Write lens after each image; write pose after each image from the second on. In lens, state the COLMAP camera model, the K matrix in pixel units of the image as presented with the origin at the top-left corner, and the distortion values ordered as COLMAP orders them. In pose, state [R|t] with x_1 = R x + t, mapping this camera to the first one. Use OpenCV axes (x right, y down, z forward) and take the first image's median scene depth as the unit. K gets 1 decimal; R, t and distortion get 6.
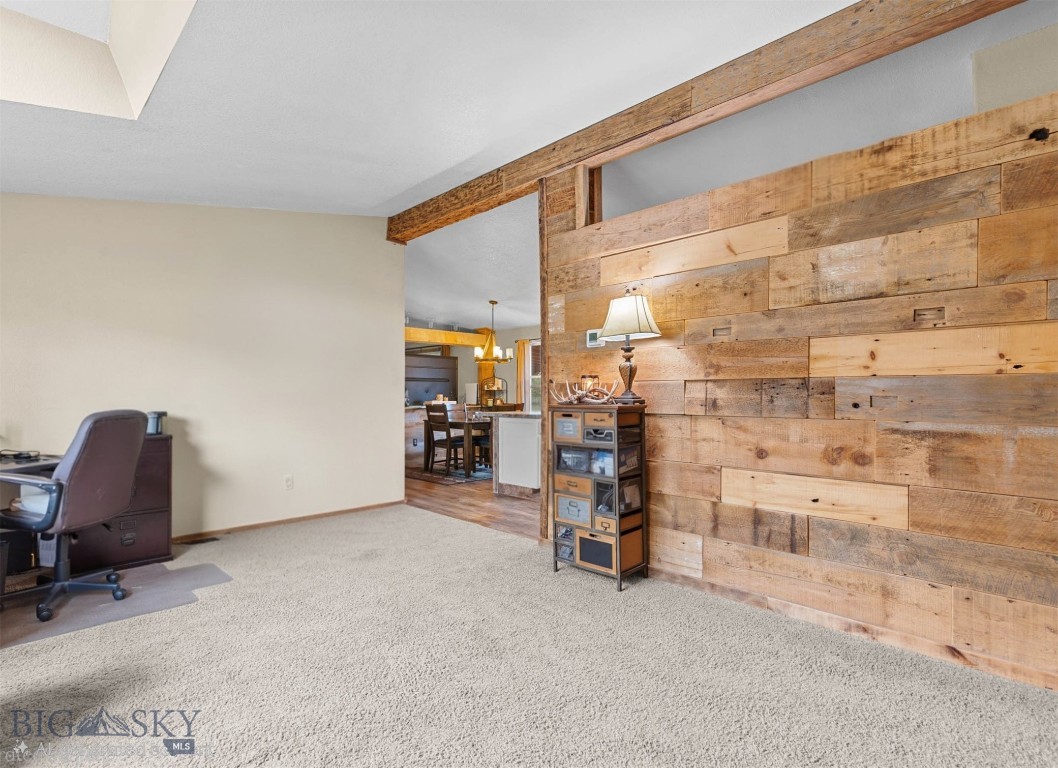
lens RADIAL K [[526.5, 0, 520.1], [0, 526.5, 391.1], [0, 0, 1]] dist [-0.003139, -0.001663]
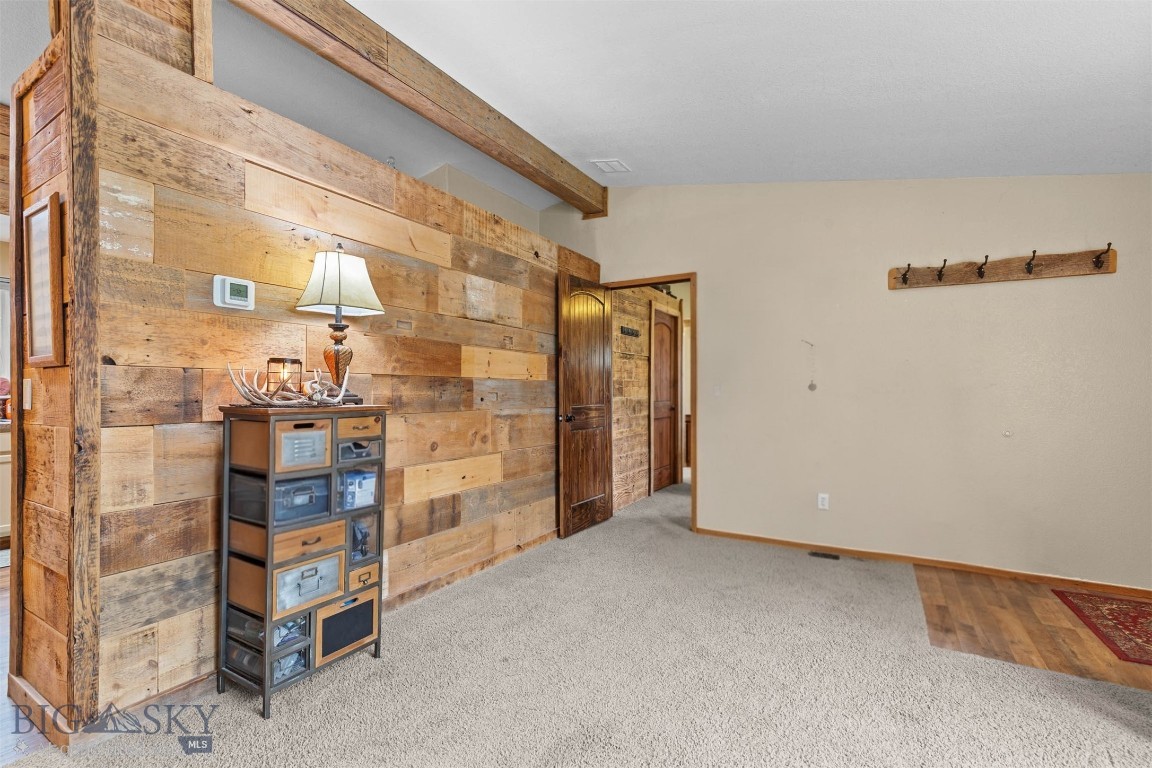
lens RADIAL K [[515.2, 0, 564.9], [0, 515.2, 386.0], [0, 0, 1]] dist [0.002636, -0.000007]
pose [[-0.236919, 0.011368, 0.971463, -0.586001], [-0.007586, 0.999879, -0.013550, 0.007643], [-0.971500, -0.010580, -0.236805, 0.929837]]
